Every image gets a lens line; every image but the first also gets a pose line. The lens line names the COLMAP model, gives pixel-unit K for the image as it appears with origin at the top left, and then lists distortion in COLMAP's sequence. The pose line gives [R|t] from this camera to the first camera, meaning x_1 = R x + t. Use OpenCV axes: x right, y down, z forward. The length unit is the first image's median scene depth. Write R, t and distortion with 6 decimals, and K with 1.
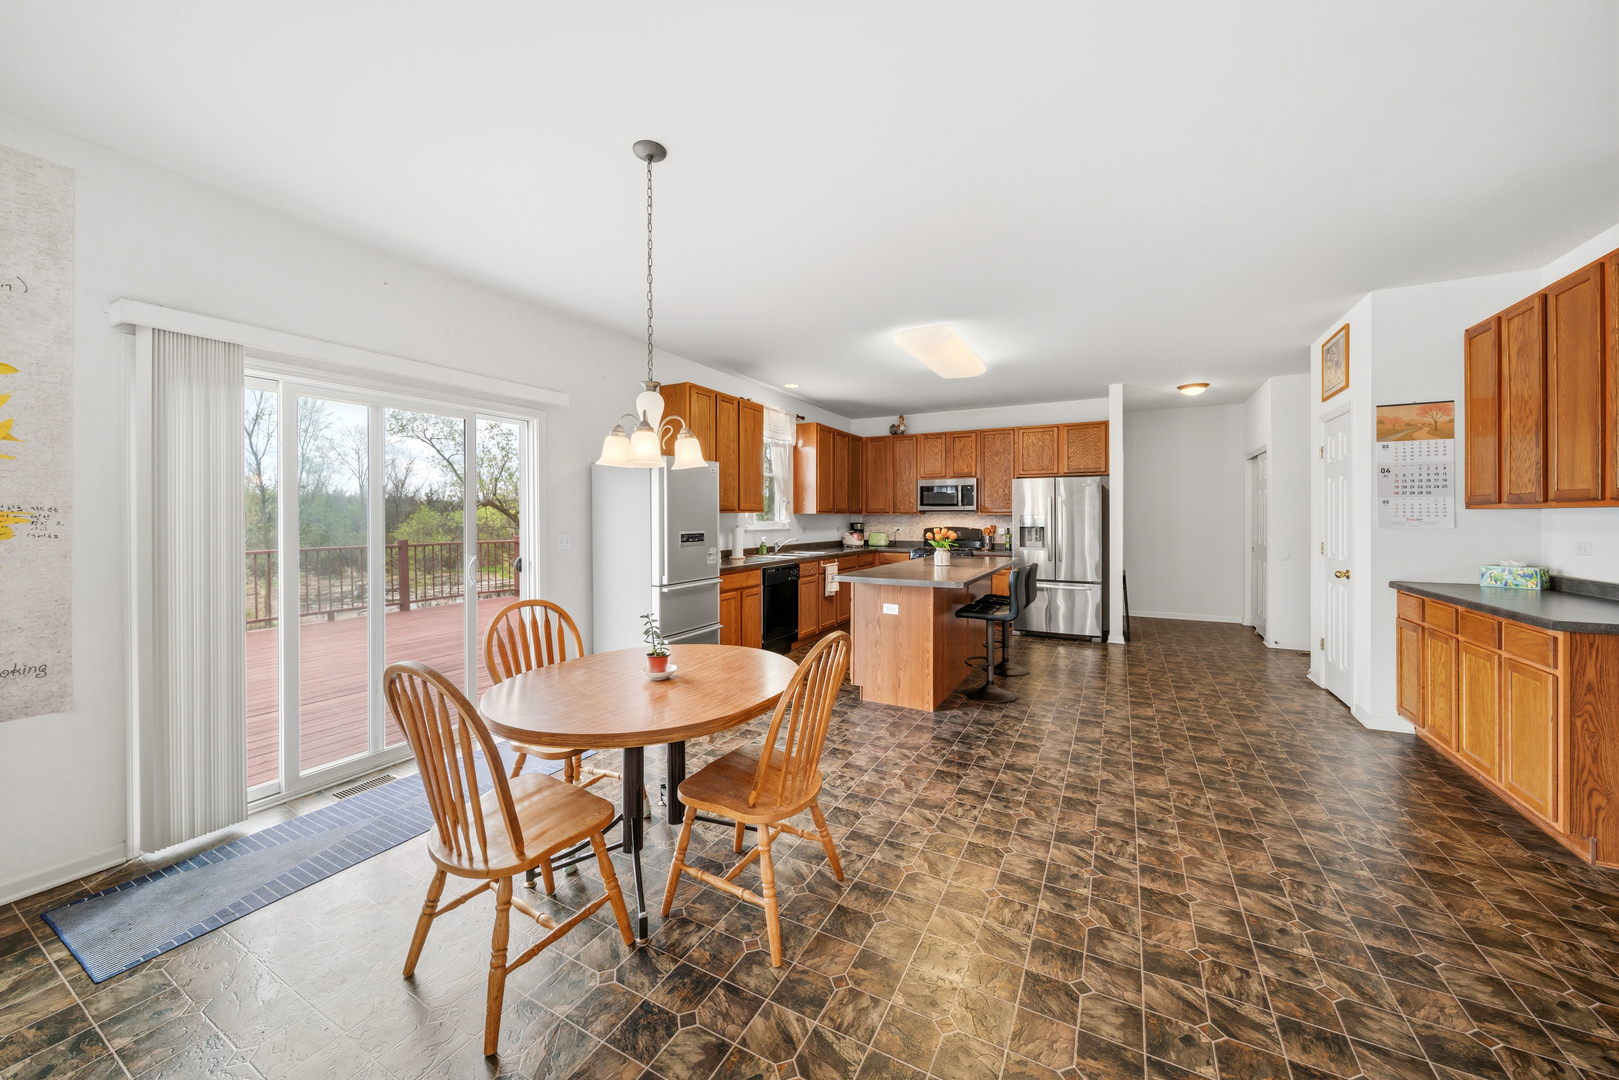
lens RADIAL K [[588.8, 0, 814.2], [0, 588.8, 521.6], [0, 0, 1]] dist [0.027732, 0.000000]
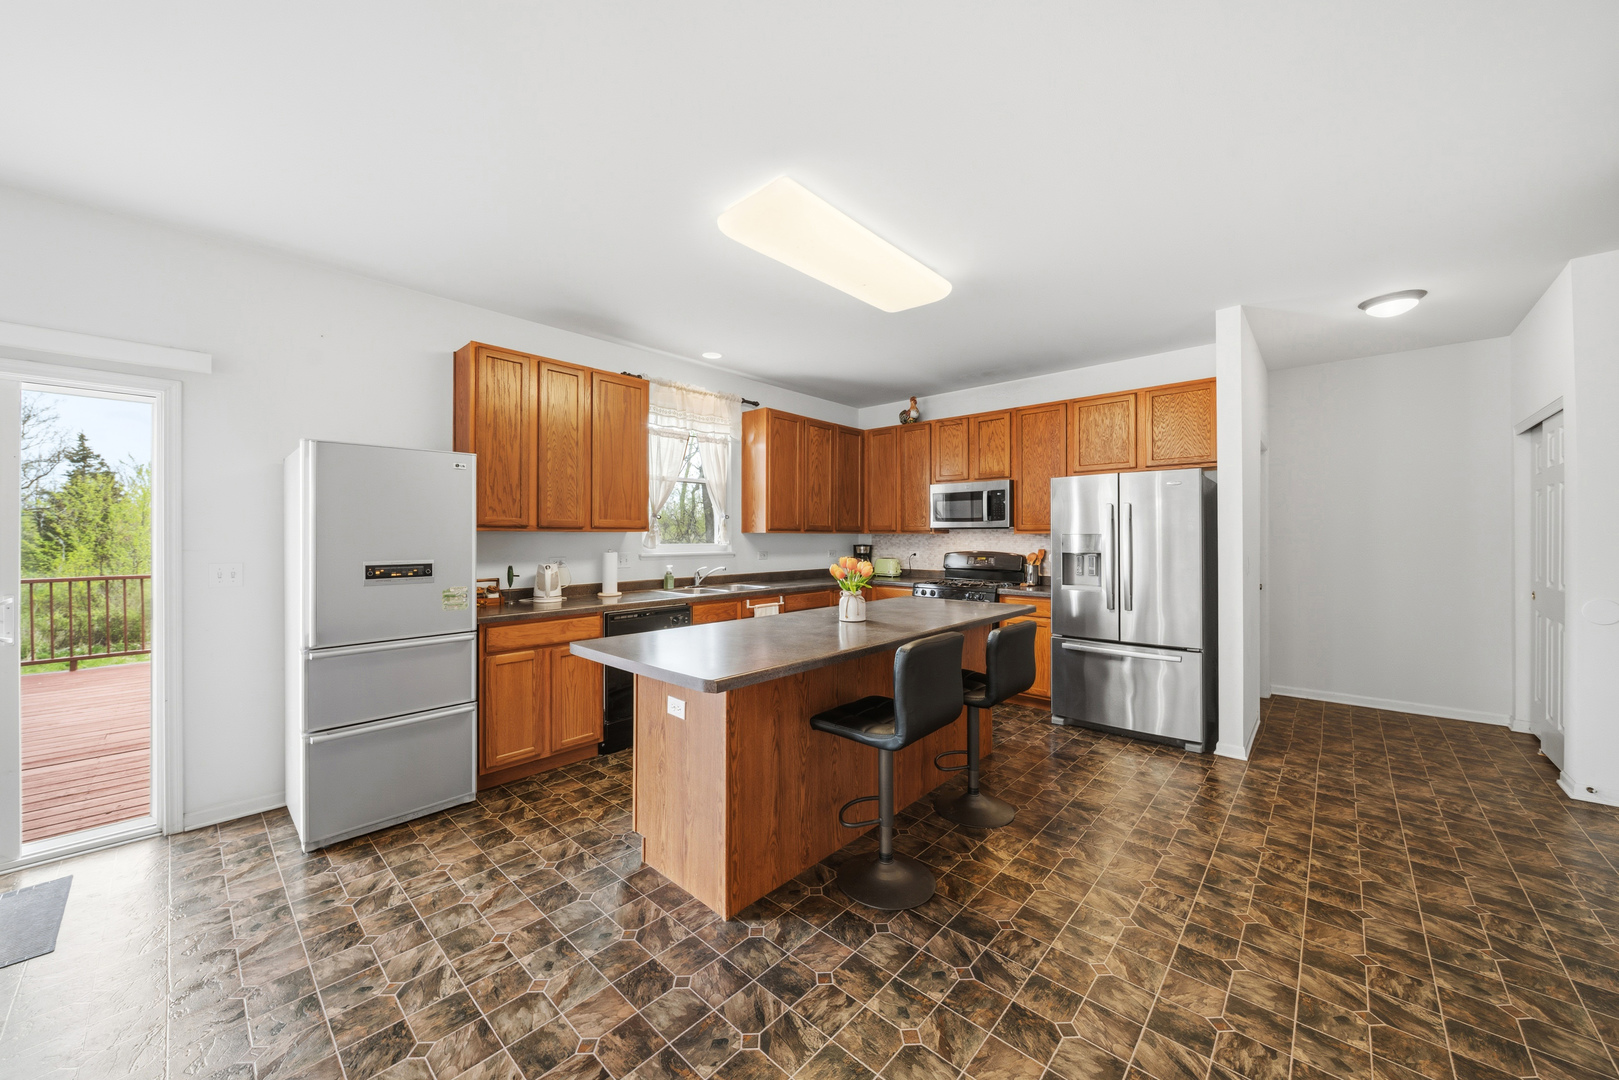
lens RADIAL K [[577.8, 0, 809.5], [0, 577.8, 540.0], [0, 0, 1]] dist [-0.001072, -0.000427]
pose [[0.964064, 0.001527, -0.265666, 0.229177], [-0.001791, 0.999998, -0.000750, -0.003952], [0.265664, 0.001199, 0.964065, 0.306288]]
